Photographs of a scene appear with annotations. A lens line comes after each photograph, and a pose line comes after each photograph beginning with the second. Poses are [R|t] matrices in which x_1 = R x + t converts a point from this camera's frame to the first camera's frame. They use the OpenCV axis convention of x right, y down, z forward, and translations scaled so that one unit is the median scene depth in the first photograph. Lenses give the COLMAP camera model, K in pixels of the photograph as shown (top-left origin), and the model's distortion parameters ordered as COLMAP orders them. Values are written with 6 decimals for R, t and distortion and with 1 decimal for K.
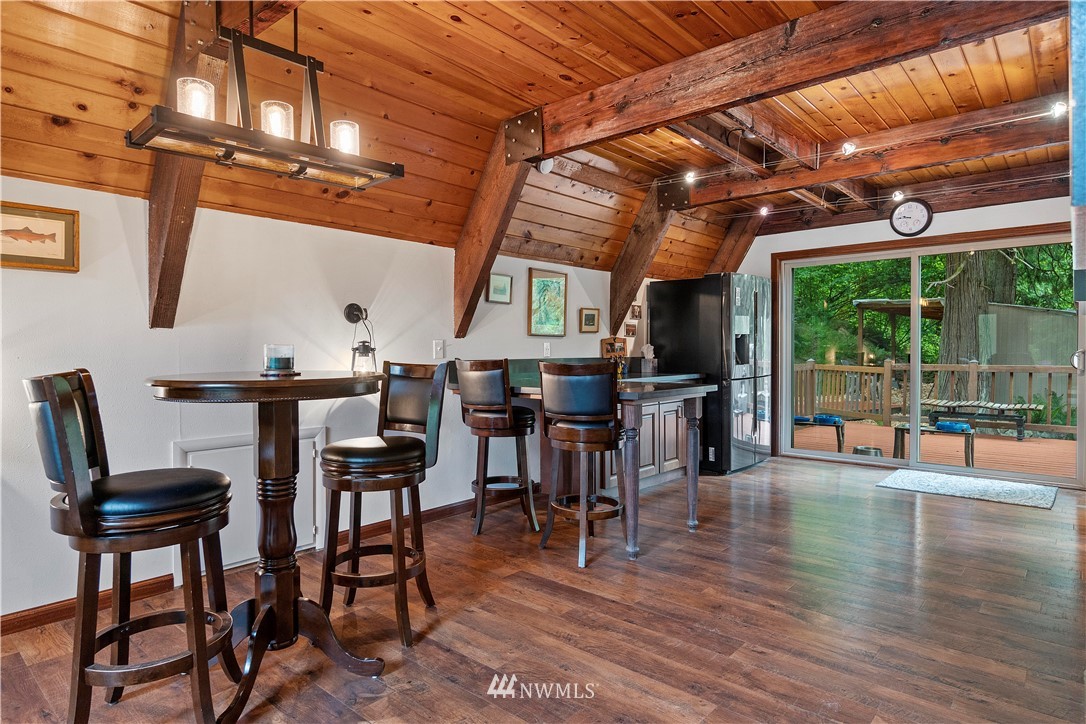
lens RADIAL K [[618.0, 0, 543.0], [0, 618.0, 362.0], [0, 0, 1]] dist [0.000170, 0.000057]
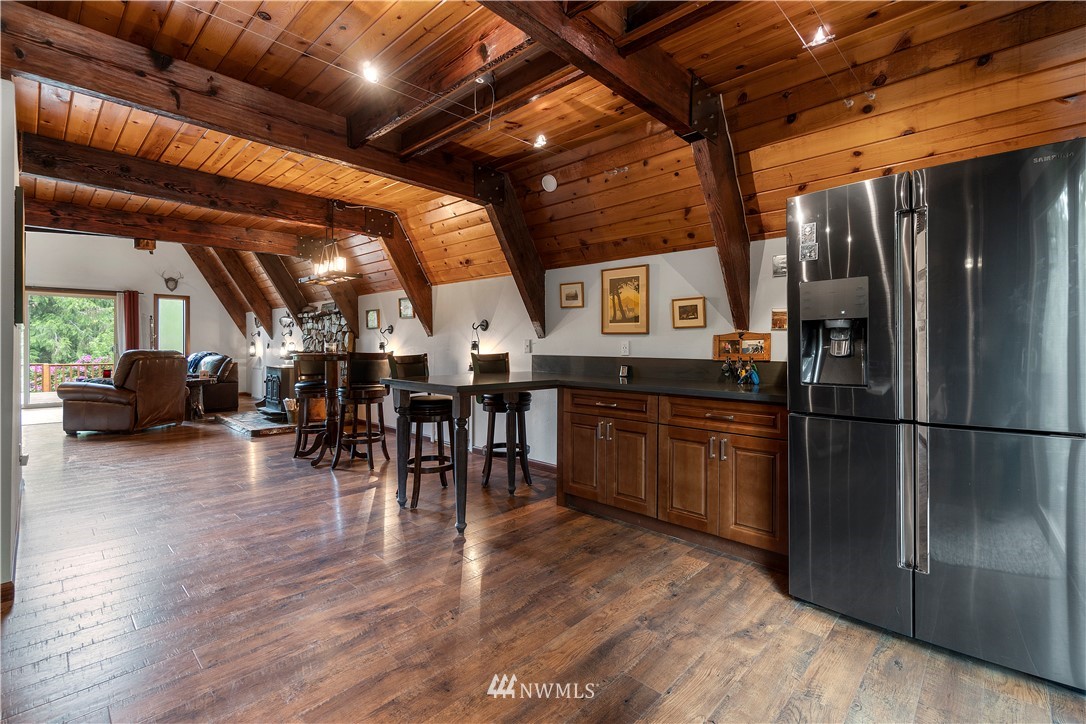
lens RADIAL K [[482.8, 0, 542.4], [0, 482.8, 349.4], [0, 0, 1]] dist [0.001196, 0.000379]
pose [[-0.040154, 0.004536, -0.999183, 1.066939], [-0.034784, 0.999377, 0.005935, -0.024427], [0.998588, 0.034994, -0.039972, 1.238094]]
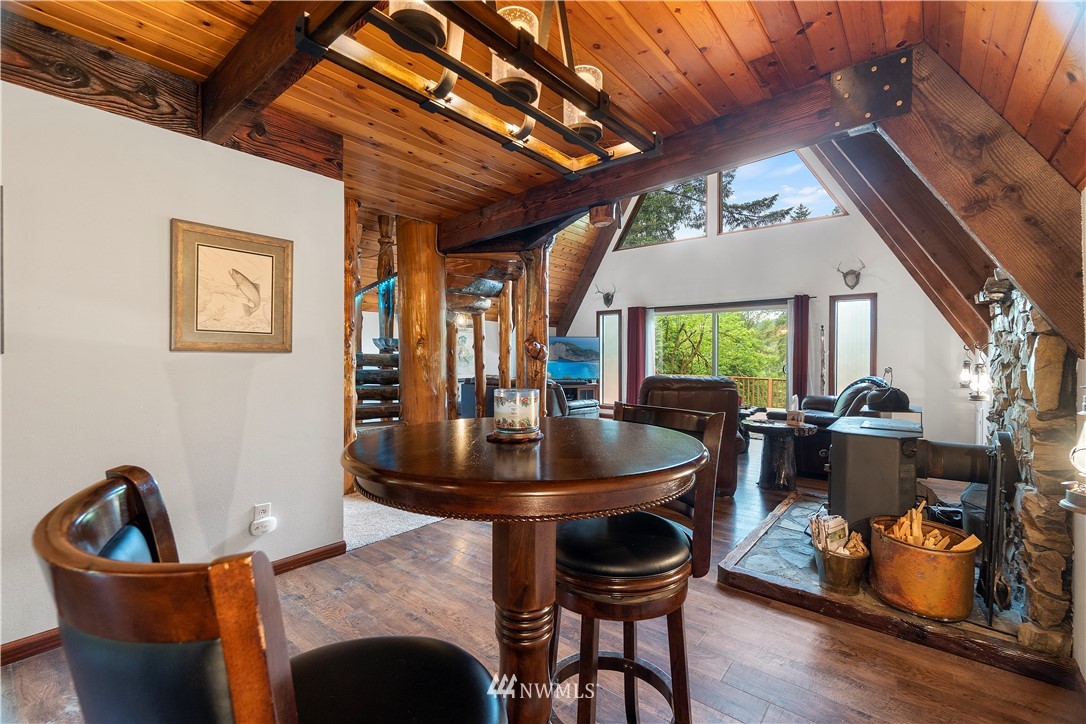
lens RADIAL K [[466.2, 0, 540.5], [0, 466.2, 356.9], [0, 0, 1]] dist [0.000737, 0.000303]
pose [[-0.999445, -0.003607, -0.033121, -0.242198], [-0.004639, 0.999504, 0.031140, -0.043226], [0.032992, 0.031277, -0.998966, 0.882194]]
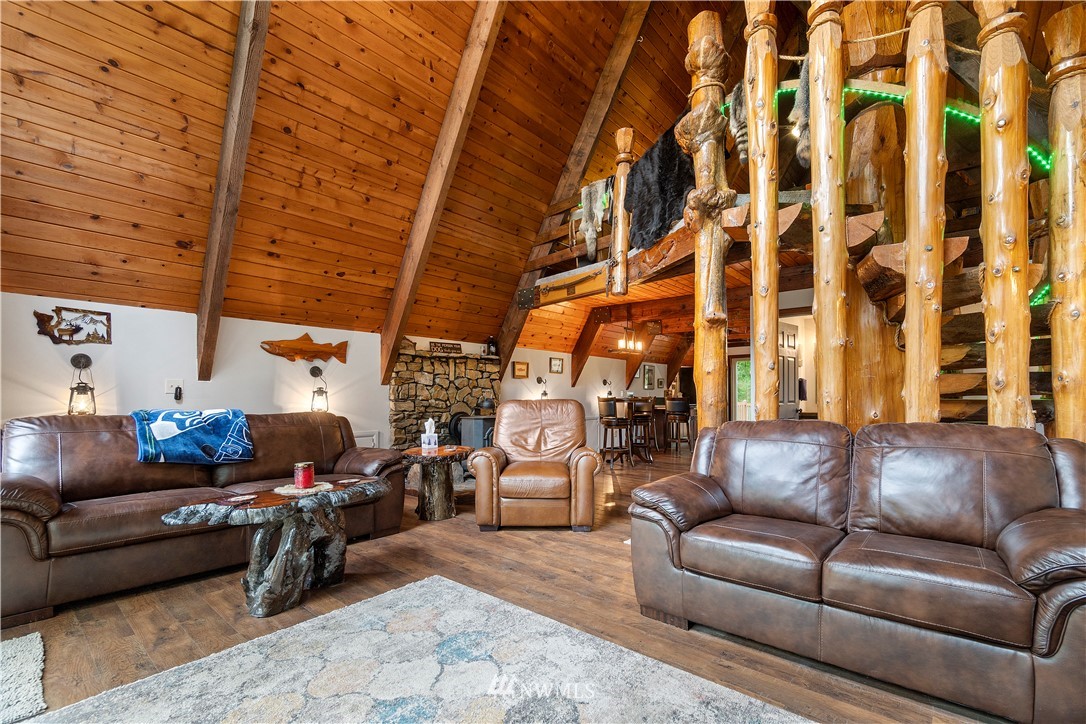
lens RADIAL K [[480.7, 0, 544.1], [0, 480.7, 398.7], [0, 0, 1]] dist [-0.000199, 0.000172]
pose [[0.999962, -0.000608, 0.008749, -0.659199], [0.000795, 0.999771, -0.021372, 0.063536], [-0.008734, 0.021379, 0.999733, -1.566434]]
